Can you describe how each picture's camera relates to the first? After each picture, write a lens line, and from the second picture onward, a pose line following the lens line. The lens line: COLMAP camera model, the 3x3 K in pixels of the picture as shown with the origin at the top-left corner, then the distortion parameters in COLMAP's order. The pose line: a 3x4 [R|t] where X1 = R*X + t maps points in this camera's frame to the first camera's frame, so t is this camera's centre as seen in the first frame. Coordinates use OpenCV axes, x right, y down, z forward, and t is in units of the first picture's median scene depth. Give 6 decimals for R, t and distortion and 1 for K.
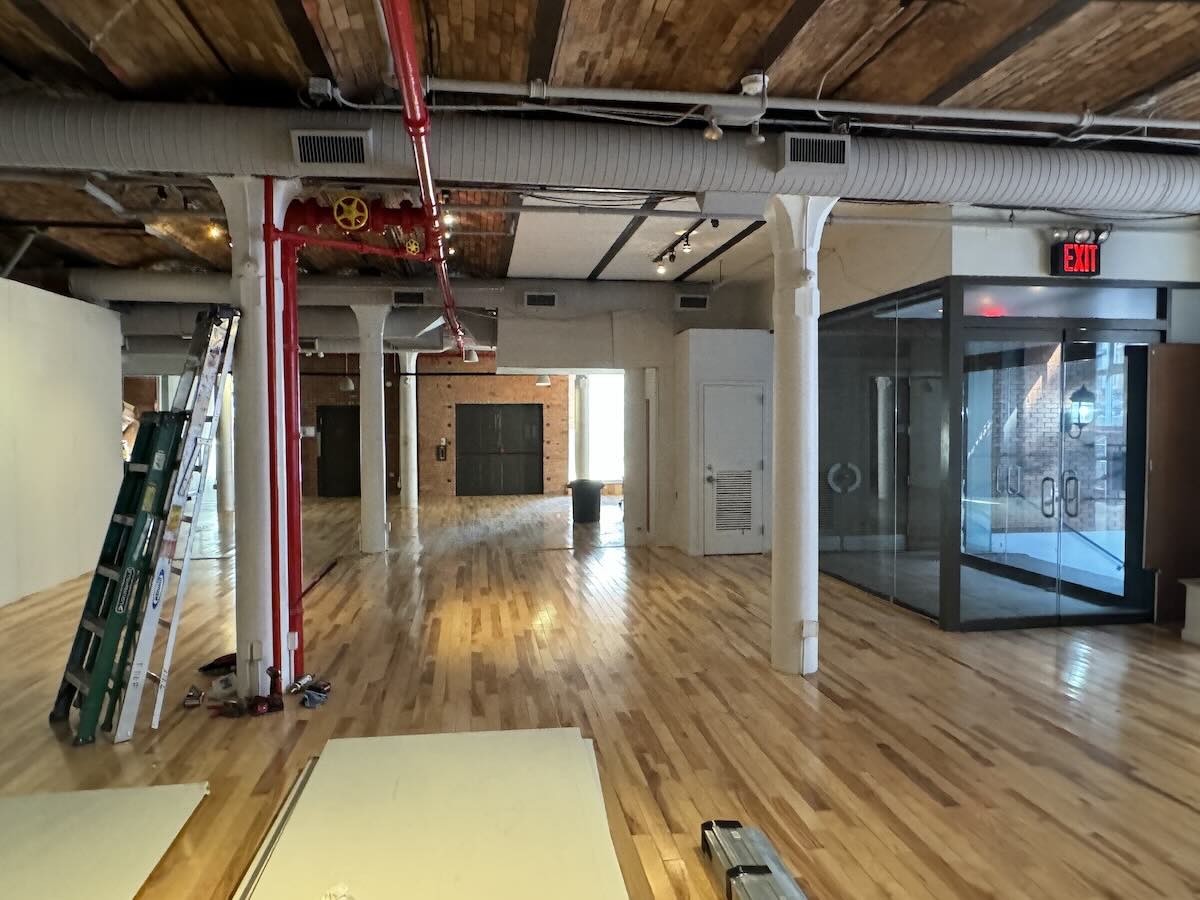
lens RADIAL K [[851.5, 0, 600.1], [0, 851.5, 450.0], [0, 0, 1]] dist [0.005295, 0.004195]
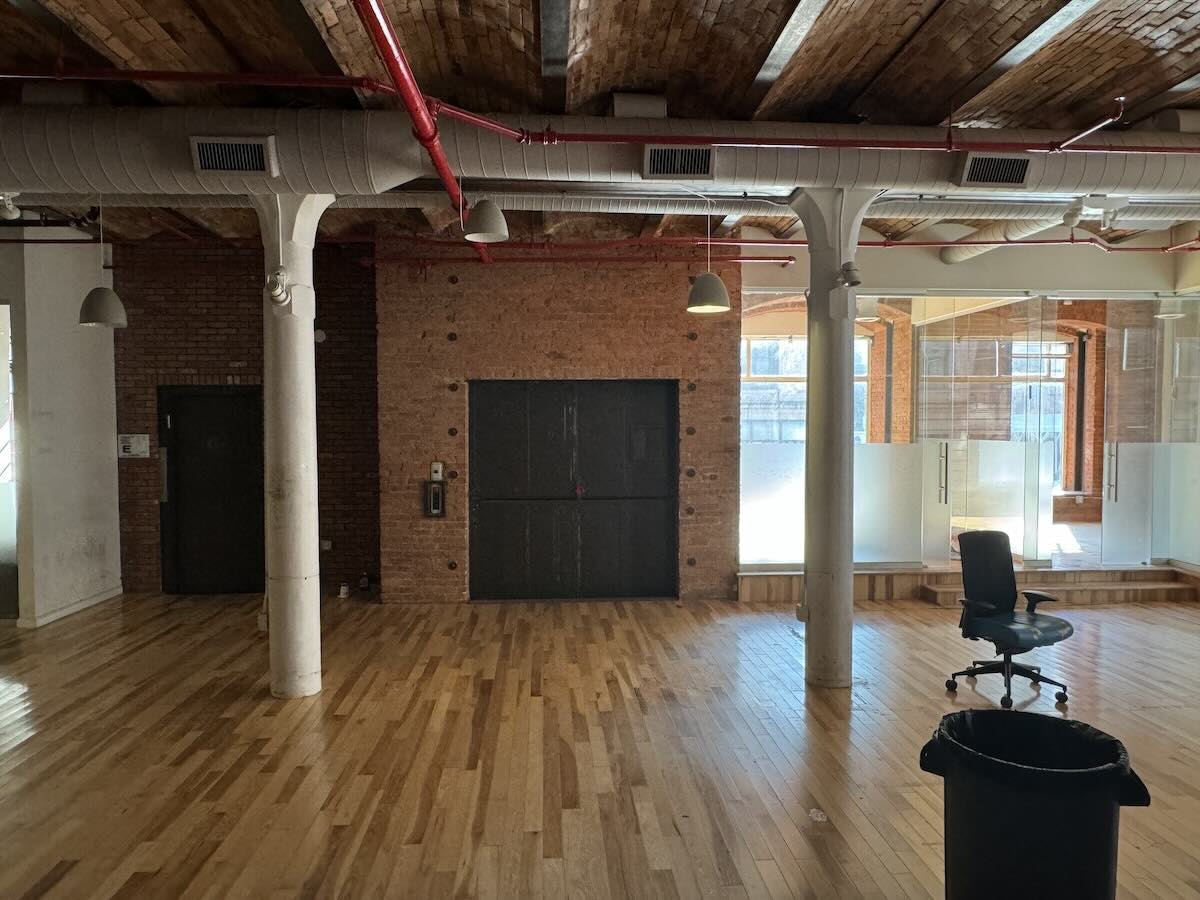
lens RADIAL K [[851.5, 0, 602.7], [0, 851.5, 451.1], [0, 0, 1]] dist [0.005295, 0.004195]
pose [[0.996430, 0.004154, -0.084317, -0.069042], [-0.003951, 0.999989, 0.002570, -0.020780], [0.084326, -0.002228, 0.996436, 0.587984]]
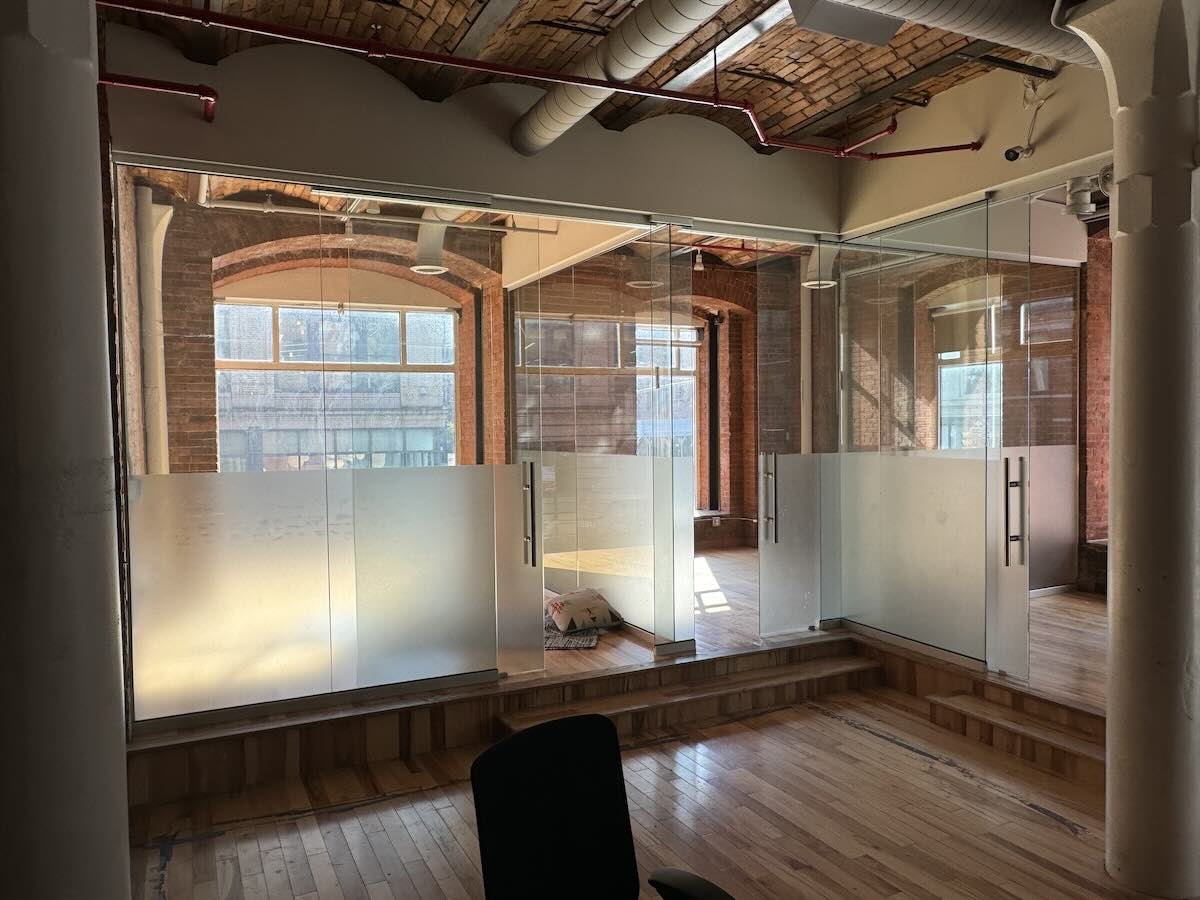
lens RADIAL K [[851.5, 0, 599.2], [0, 851.5, 451.8], [0, 0, 1]] dist [0.005295, 0.004195]
pose [[0.952279, -0.020288, 0.304553, 0.009765], [0.022059, 0.999754, -0.002373, -0.026594], [-0.304430, 0.008978, 0.952493, 0.785422]]
